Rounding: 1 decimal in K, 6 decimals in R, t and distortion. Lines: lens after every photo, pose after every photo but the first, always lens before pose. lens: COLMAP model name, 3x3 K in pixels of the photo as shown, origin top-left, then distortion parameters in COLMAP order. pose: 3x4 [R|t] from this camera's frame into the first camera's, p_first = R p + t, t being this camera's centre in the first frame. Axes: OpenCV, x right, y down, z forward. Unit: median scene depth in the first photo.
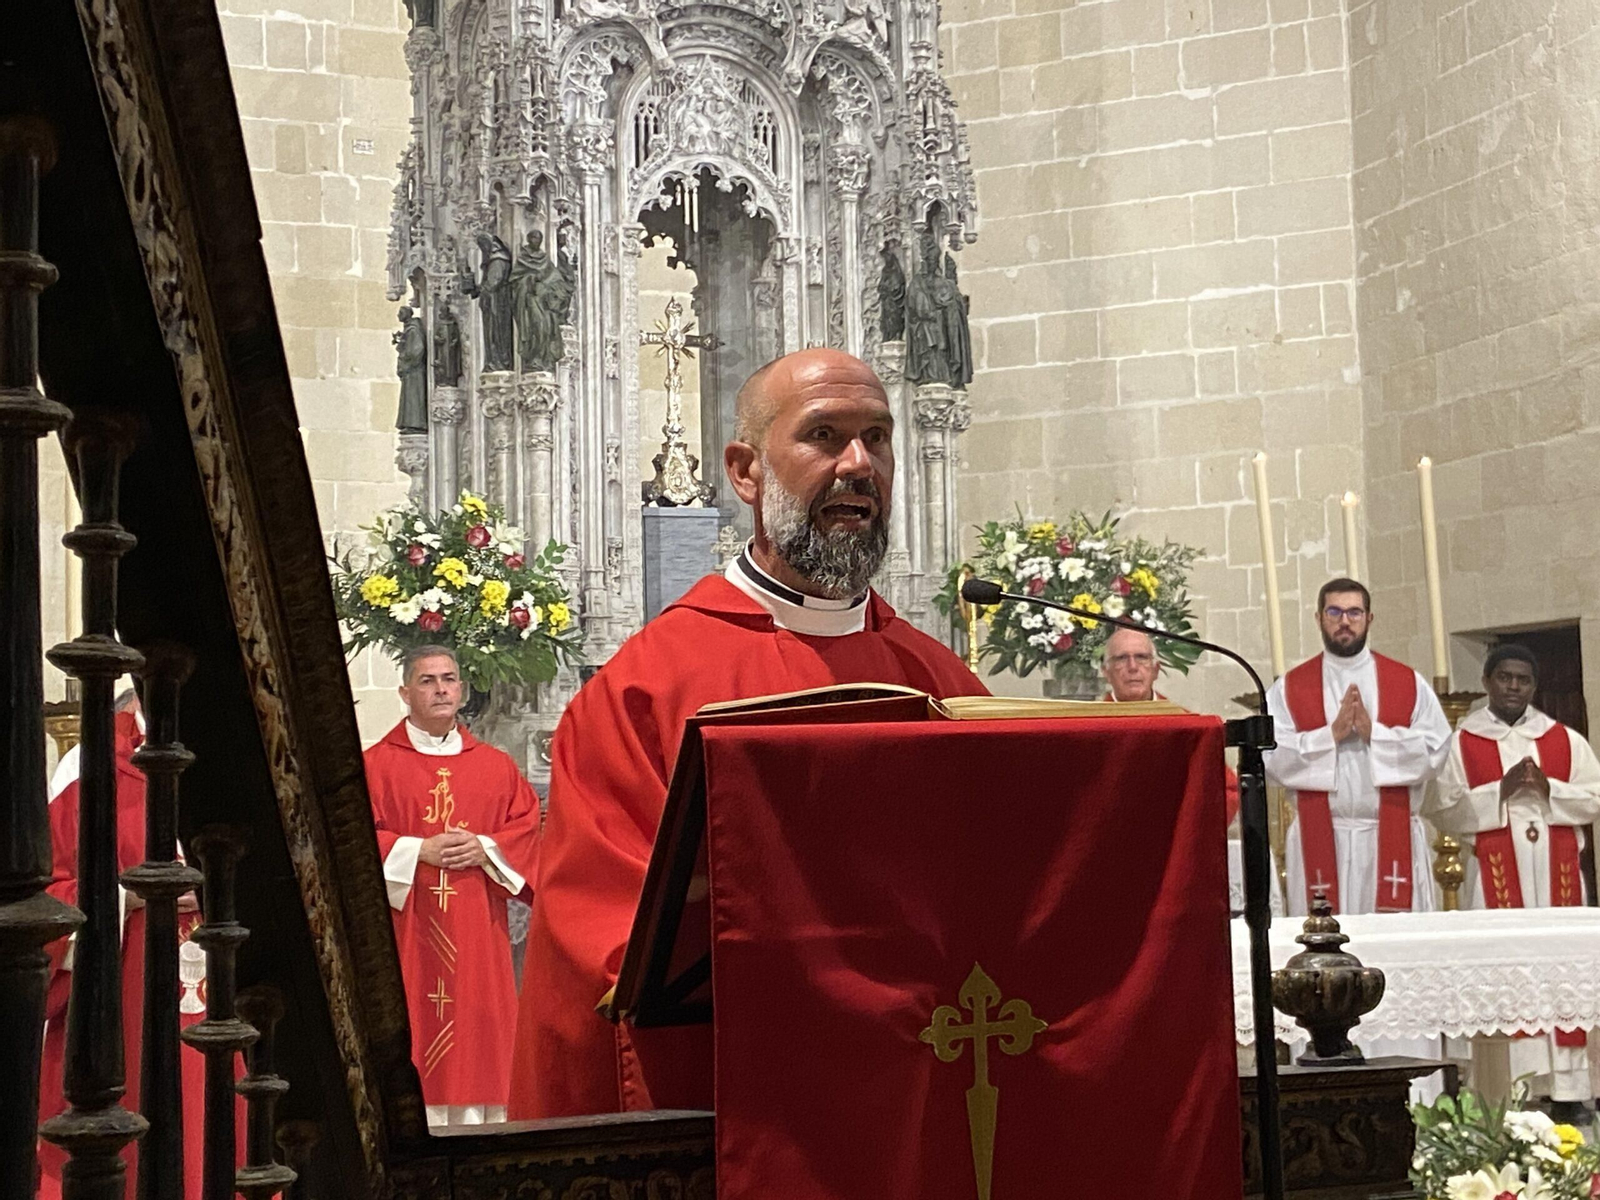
lens RADIAL K [[2004.6, 0, 800.0], [0, 2004.6, 600.0], [0, 0, 1]] dist [0.085243, -0.005063]
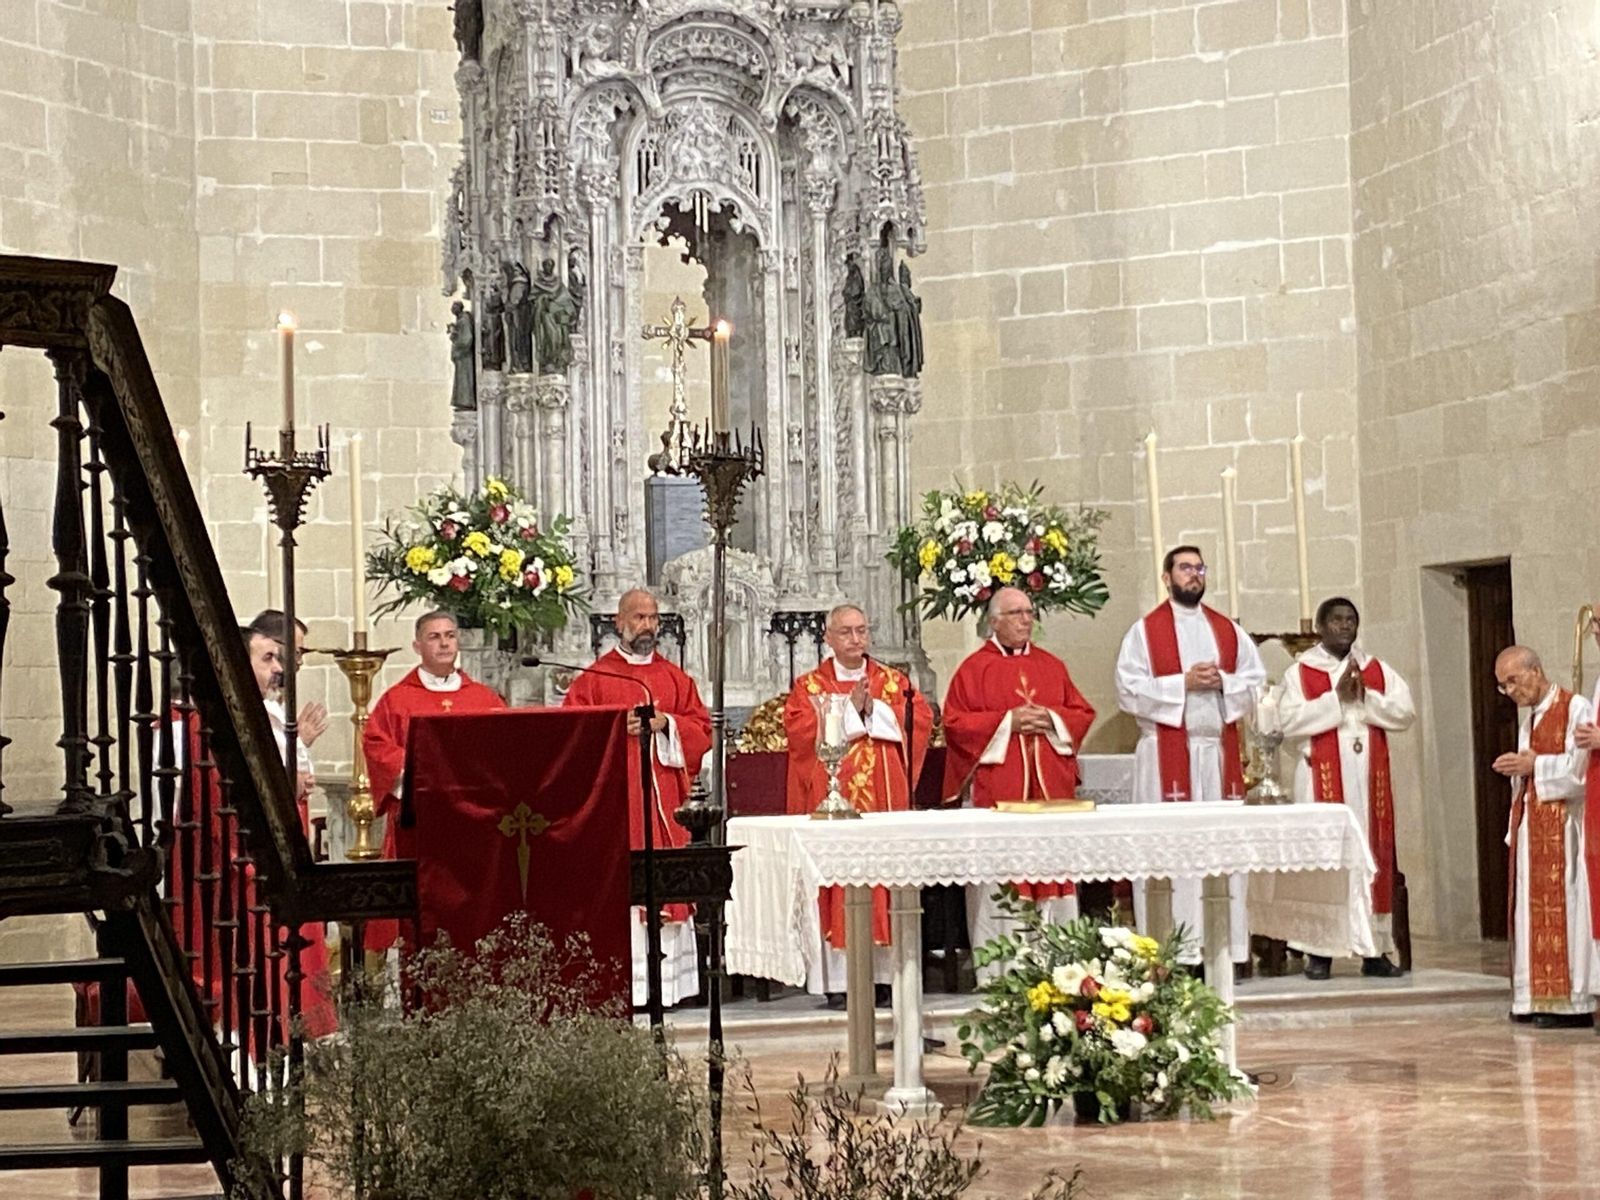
lens RADIAL K [[2173.4, 0, 831.6], [0, 2173.4, 583.1], [0, 0, 1]] dist [0.072375, -0.009640]
pose [[0.998304, -0.004864, -0.058007, 0.106383], [0.007137, 0.999212, 0.039048, -0.034084], [0.057771, -0.039396, 0.997552, -0.291557]]
